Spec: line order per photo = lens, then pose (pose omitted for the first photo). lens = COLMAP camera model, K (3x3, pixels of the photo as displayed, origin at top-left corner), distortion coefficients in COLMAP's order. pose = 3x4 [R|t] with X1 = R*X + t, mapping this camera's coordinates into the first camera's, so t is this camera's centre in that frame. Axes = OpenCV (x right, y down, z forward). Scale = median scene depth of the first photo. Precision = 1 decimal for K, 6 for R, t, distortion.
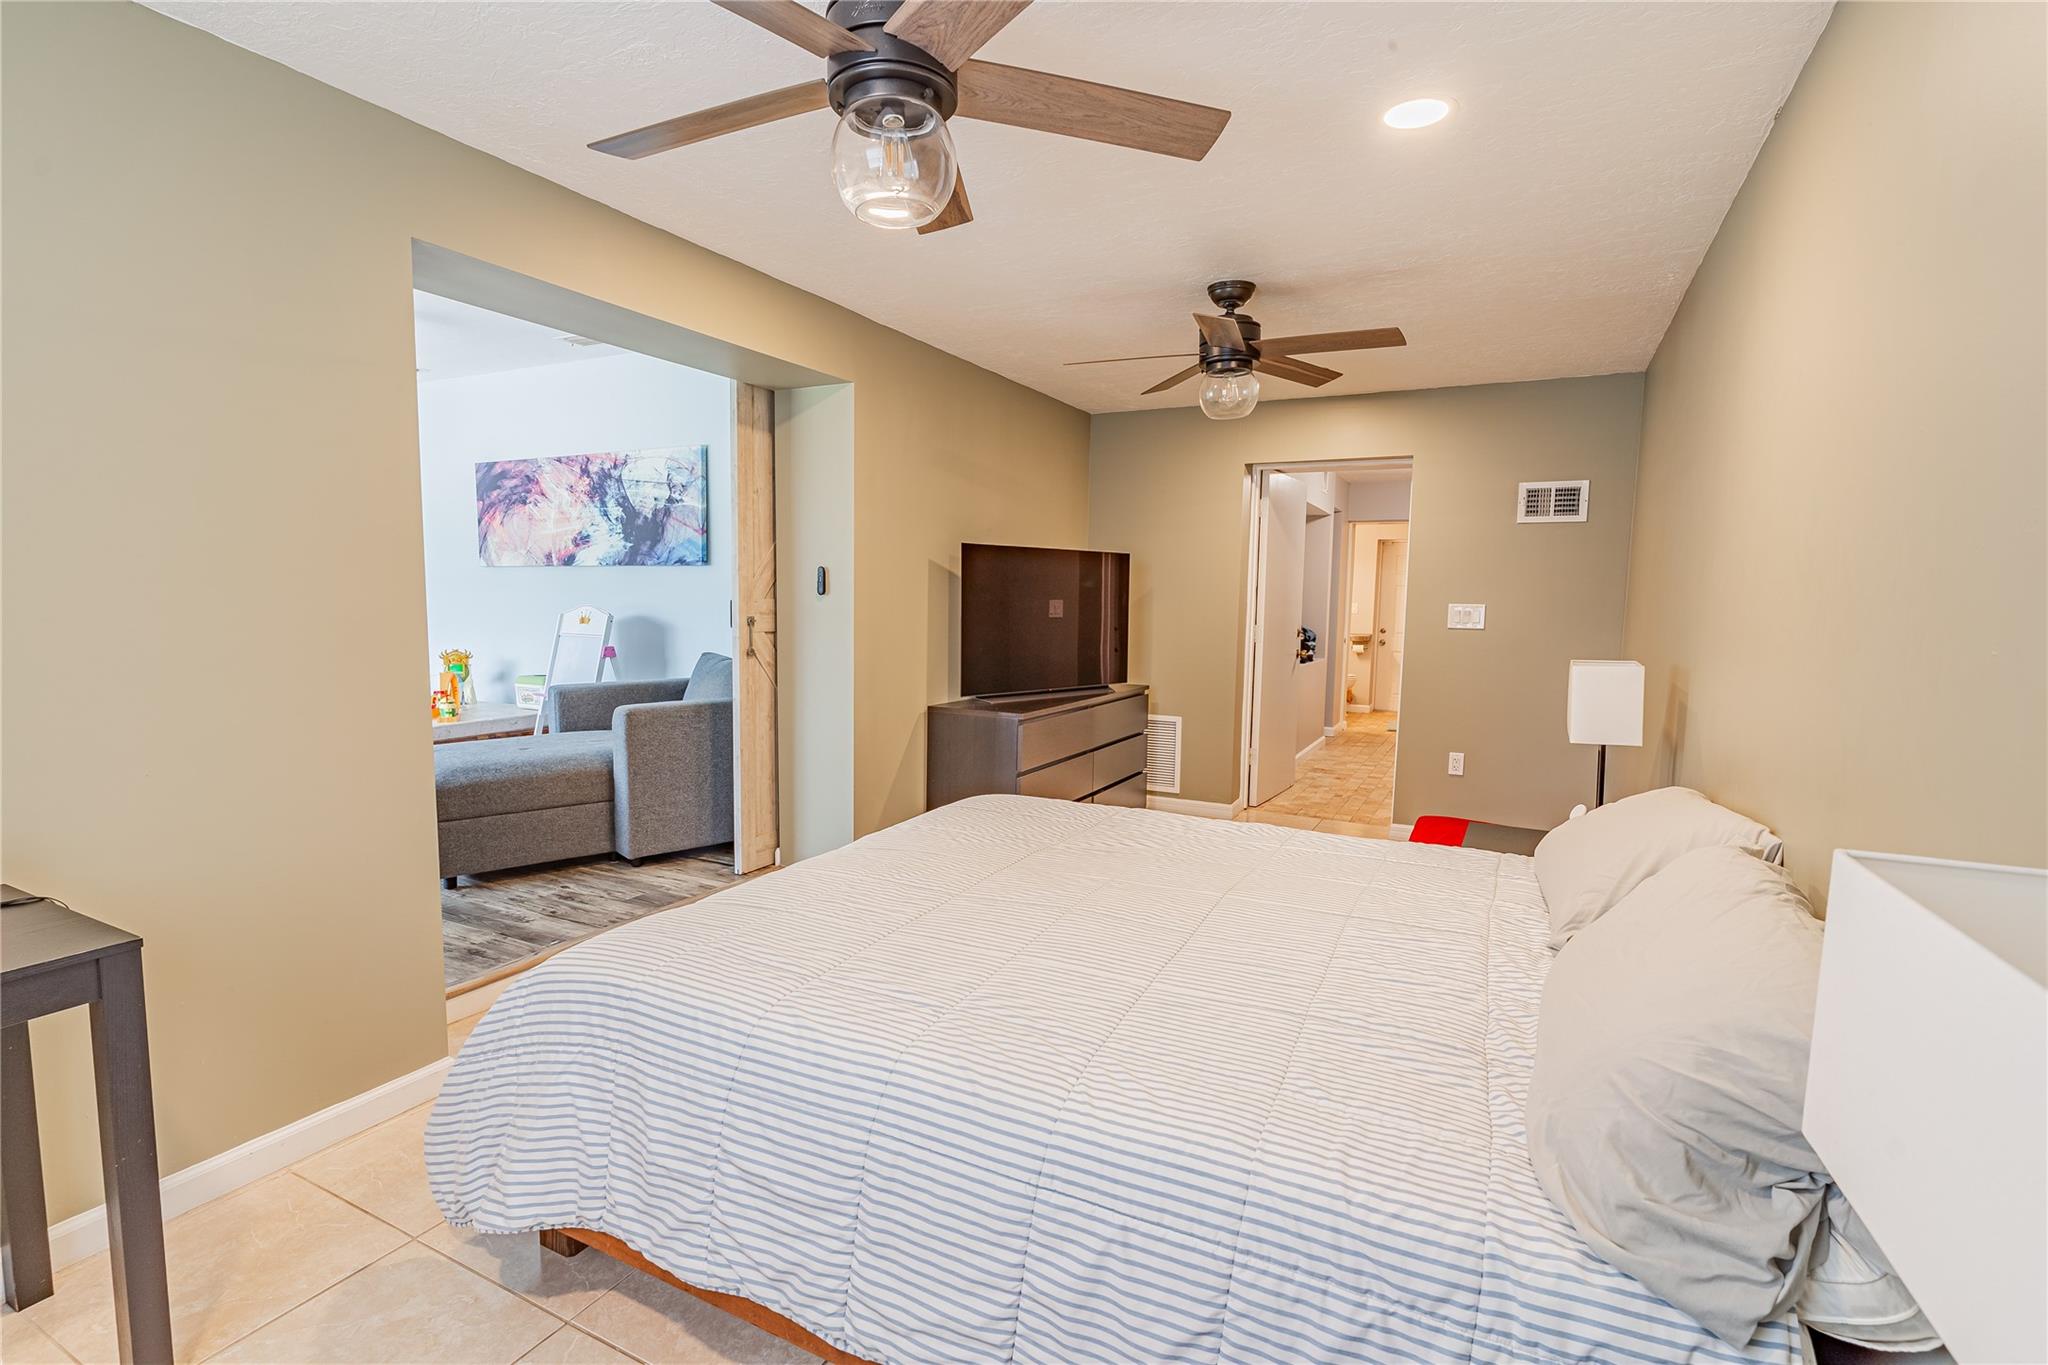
lens RADIAL K [[992.6, 0, 1022.6], [0, 992.6, 685.3], [0, 0, 1]] dist [0.006973, 0.000301]
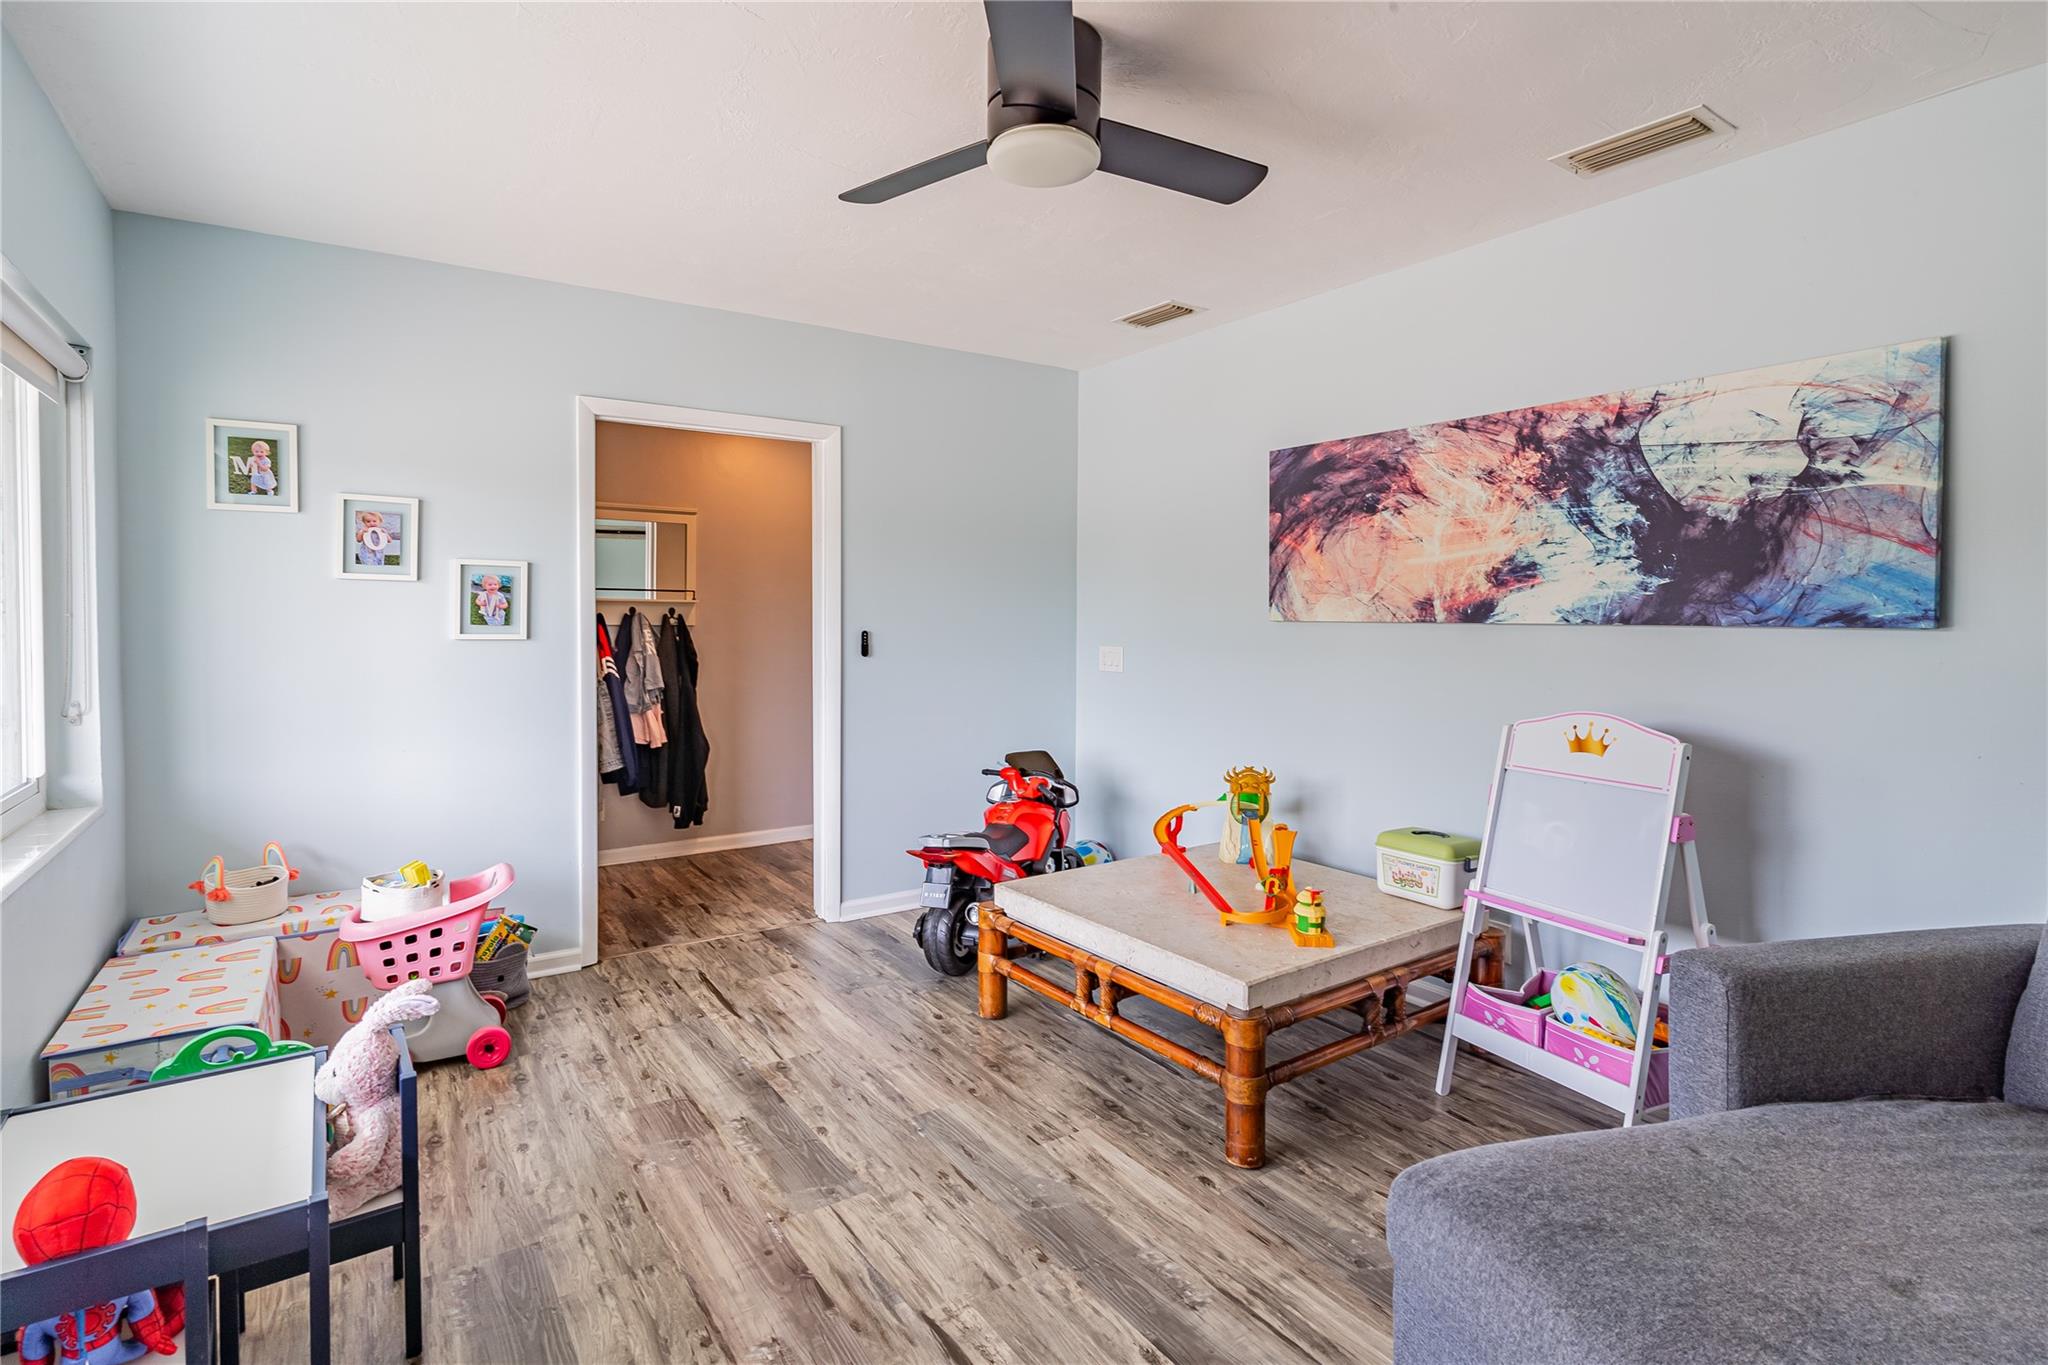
lens RADIAL K [[992.6, 0, 1015.9], [0, 992.6, 621.8], [0, 0, 1]] dist [0.006973, 0.000301]
pose [[0.881458, -0.005090, -0.472236, -0.434646], [-0.032802, 0.996867, -0.071973, -0.077323], [0.471122, 0.078932, 0.878529, 0.438557]]
